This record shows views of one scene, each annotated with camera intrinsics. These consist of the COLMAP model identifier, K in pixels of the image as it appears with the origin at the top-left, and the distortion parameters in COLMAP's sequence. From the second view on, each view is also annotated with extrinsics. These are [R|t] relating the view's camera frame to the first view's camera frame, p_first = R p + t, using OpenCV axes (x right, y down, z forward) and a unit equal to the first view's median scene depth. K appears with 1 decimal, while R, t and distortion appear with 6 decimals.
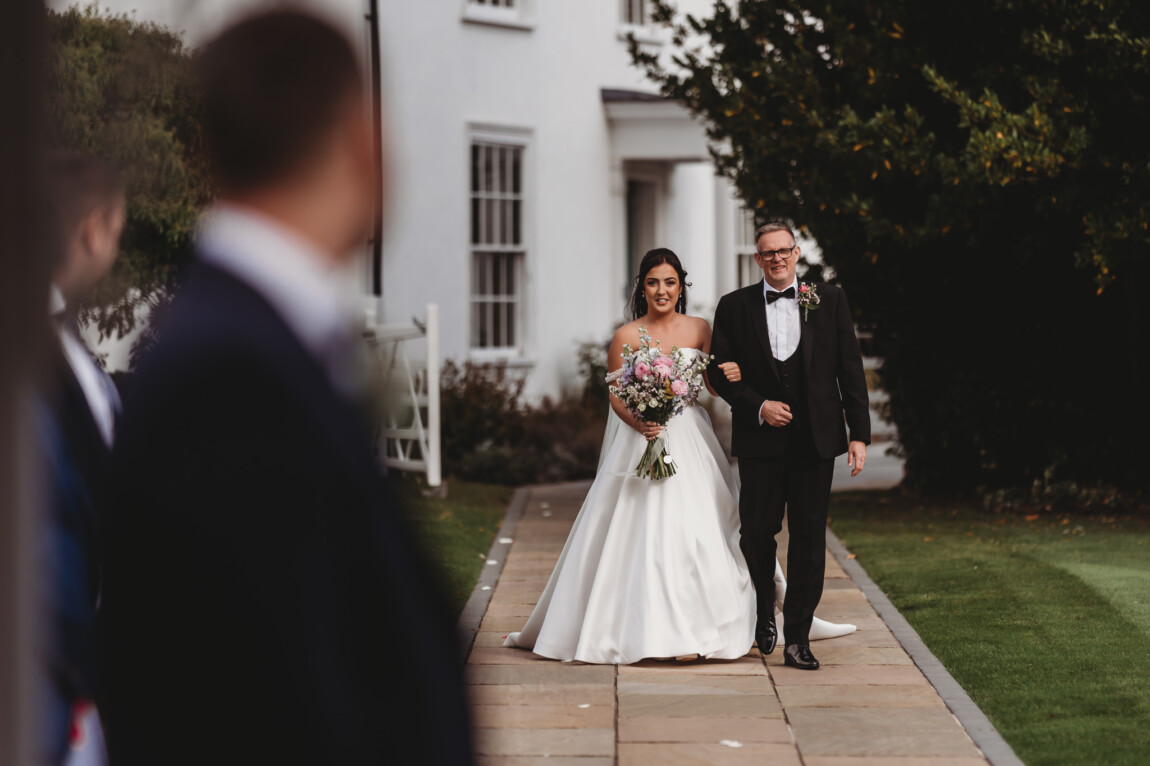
lens RADIAL K [[4571.4, 0, 575.0], [0, 4571.4, 383.0], [0, 0, 1]] dist [-0.120620, 0.815206]
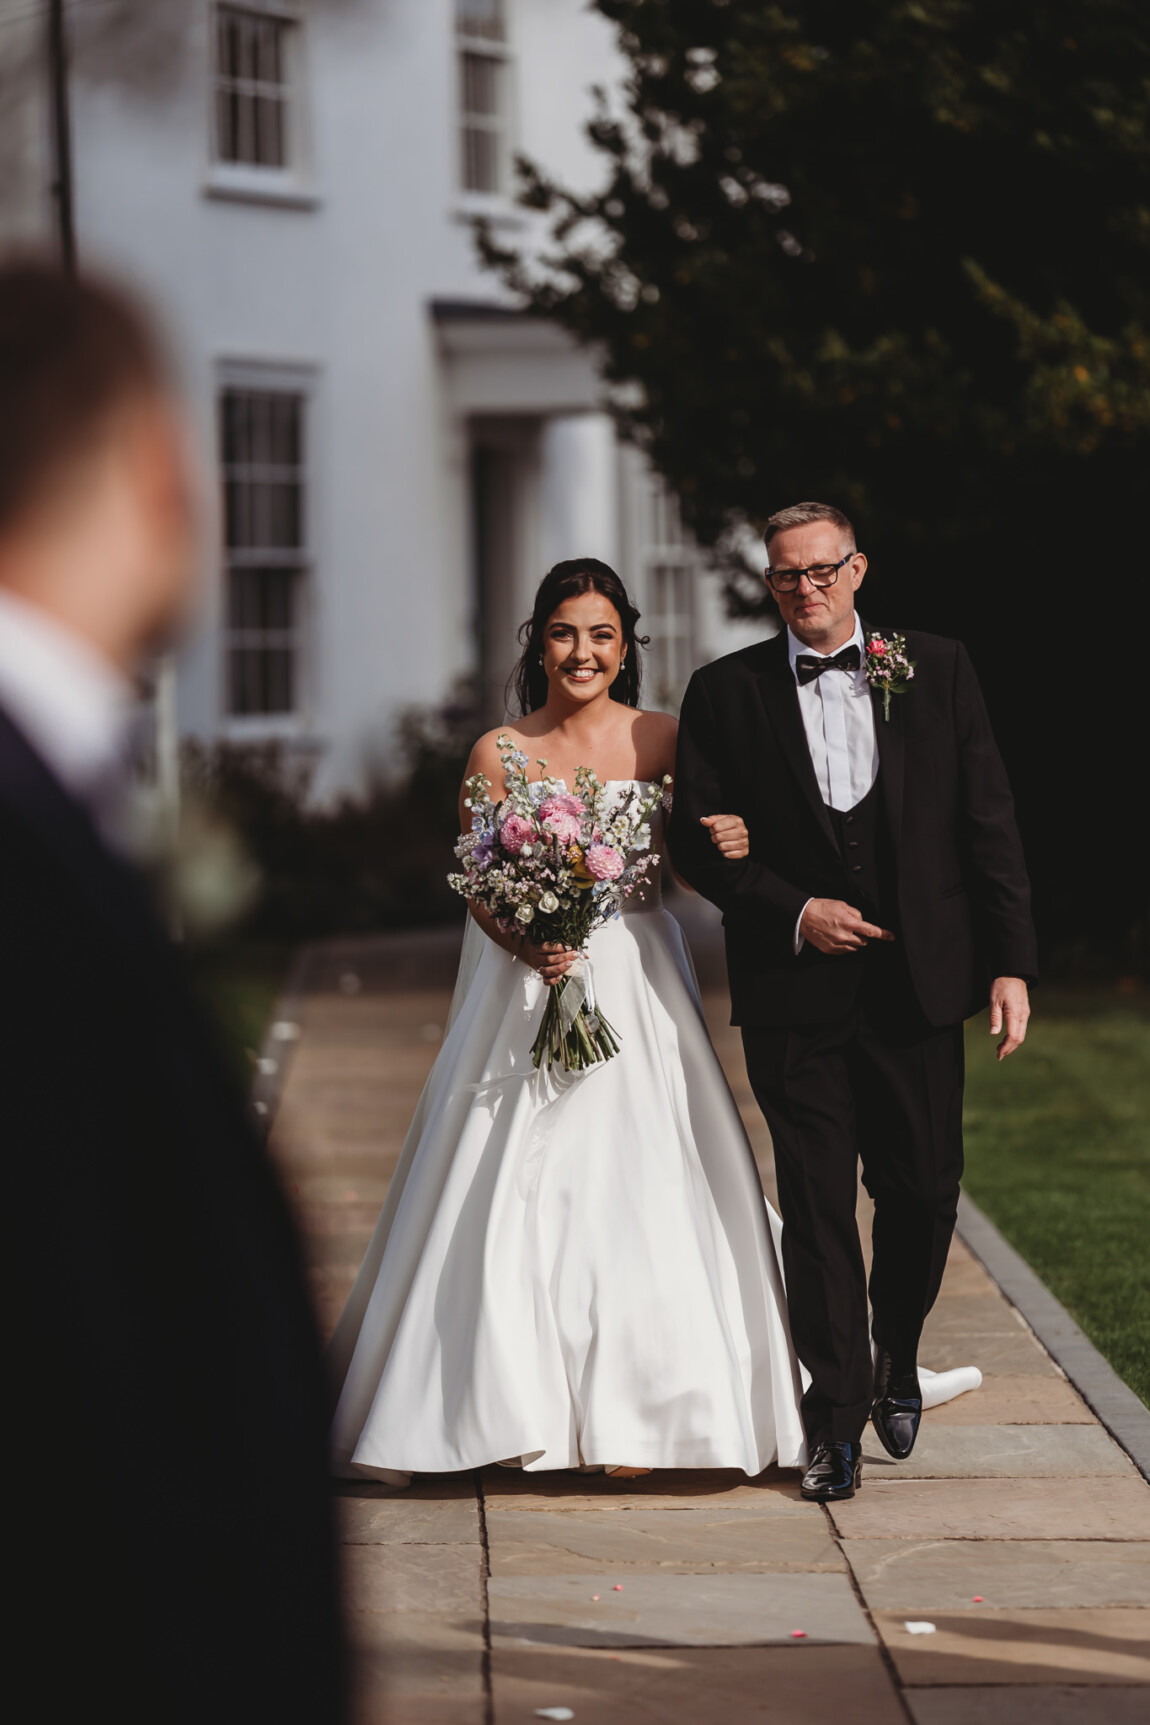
lens RADIAL K [[6709.9, 0, 571.6], [0, 6709.9, 679.3], [0, 0, 1]] dist [-3.565329, 0.553199]
pose [[0.999587, -0.011294, 0.026408, 0.000815], [0.011587, 0.999873, -0.010965, -0.004168], [-0.026281, 0.011266, 0.999591, 0.131921]]
